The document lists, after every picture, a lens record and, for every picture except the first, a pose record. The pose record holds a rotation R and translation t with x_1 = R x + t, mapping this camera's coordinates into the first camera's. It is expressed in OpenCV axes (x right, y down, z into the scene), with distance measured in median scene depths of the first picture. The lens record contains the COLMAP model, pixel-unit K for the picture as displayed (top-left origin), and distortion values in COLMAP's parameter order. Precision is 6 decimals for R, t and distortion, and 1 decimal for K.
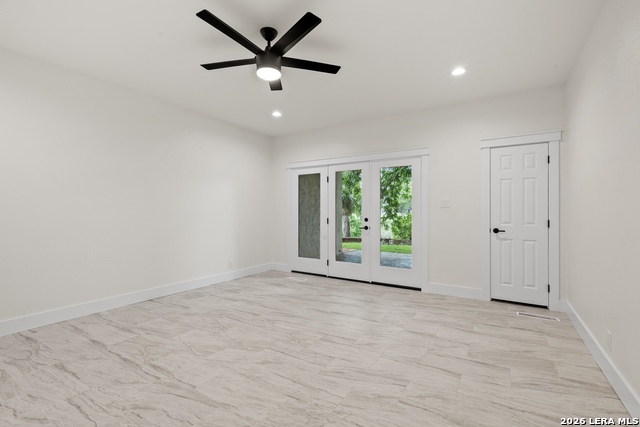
lens RADIAL K [[286.8, 0, 320.5], [0, 286.8, 212.2], [0, 0, 1]] dist [0.003507, 0.000592]
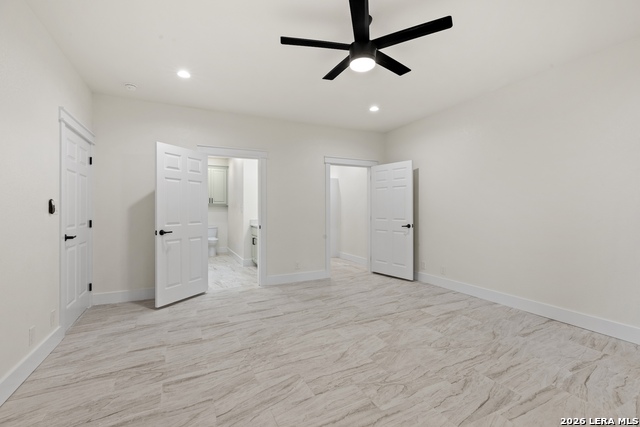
lens RADIAL K [[286.8, 0, 321.9], [0, 286.8, 210.6], [0, 0, 1]] dist [0.003507, 0.000592]
pose [[-0.519968, -0.002016, -0.854184, 0.670027], [0.003755, 0.999982, -0.004646, -0.000308], [0.854178, -0.005623, -0.519951, 1.327842]]
